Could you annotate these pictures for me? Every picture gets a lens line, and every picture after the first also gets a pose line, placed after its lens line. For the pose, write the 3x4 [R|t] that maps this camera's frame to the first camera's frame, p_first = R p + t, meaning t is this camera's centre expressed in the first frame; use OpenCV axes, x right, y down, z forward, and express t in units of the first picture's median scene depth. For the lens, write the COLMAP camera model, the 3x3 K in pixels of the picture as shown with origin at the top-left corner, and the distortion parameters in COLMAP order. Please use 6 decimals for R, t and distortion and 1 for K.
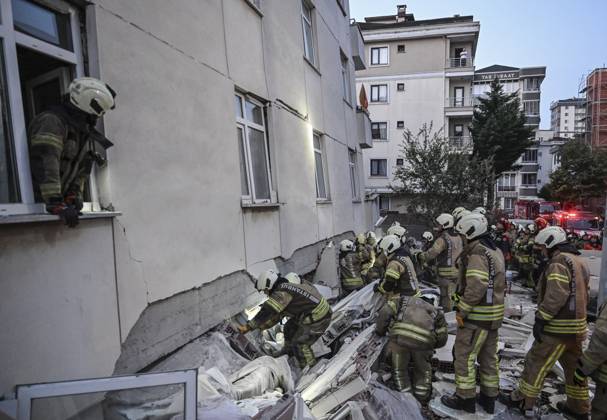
lens RADIAL K [[455.6, 0, 338.3], [0, 455.6, 216.1], [0, 0, 1]] dist [-0.004381, 0.007599]
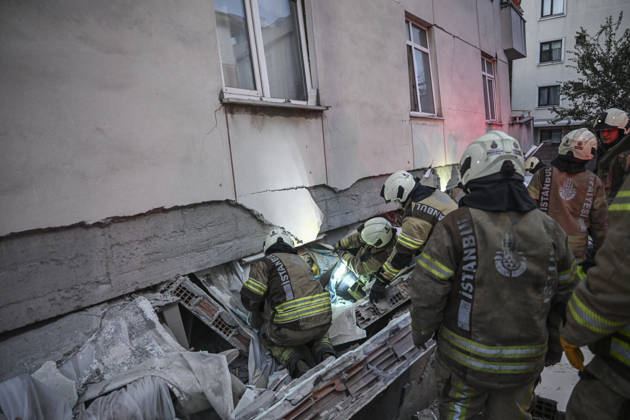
lens RADIAL K [[422.0, 0, 313.6], [0, 422.0, 211.1], [0, 0, 1]] dist [0.005160, -0.008235]
pose [[0.908337, 0.024075, -0.417546, 0.046986], [0.024213, 0.993640, 0.109966, 0.021029], [0.417538, -0.109996, 0.901977, 0.150918]]
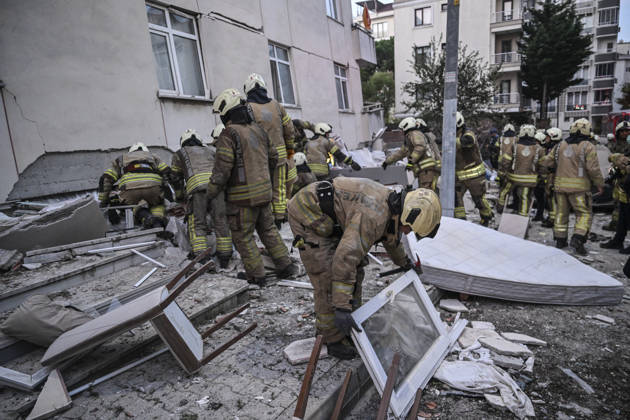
lens RADIAL K [[422.0, 0, 316.2], [0, 422.0, 203.7], [0, 0, 1]] dist [0.005160, -0.008235]
pose [[0.971868, -0.011629, -0.235239, 0.149223], [0.040231, 0.992298, 0.117155, 0.047120], [0.232065, -0.123323, 0.964851, -0.024282]]
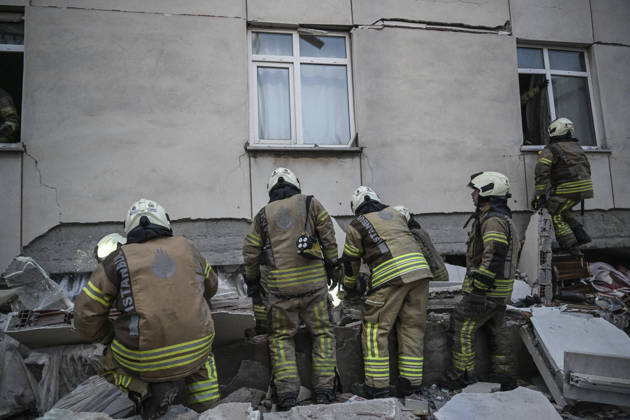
lens RADIAL K [[422.0, 0, 316.4], [0, 422.0, 203.3], [0, 0, 1]] dist [0.005160, -0.008235]
pose [[0.401422, -0.031999, -0.915334, 0.185902], [-0.013286, 0.999081, -0.040753, 0.035928], [0.915797, 0.028520, 0.400628, 0.238315]]
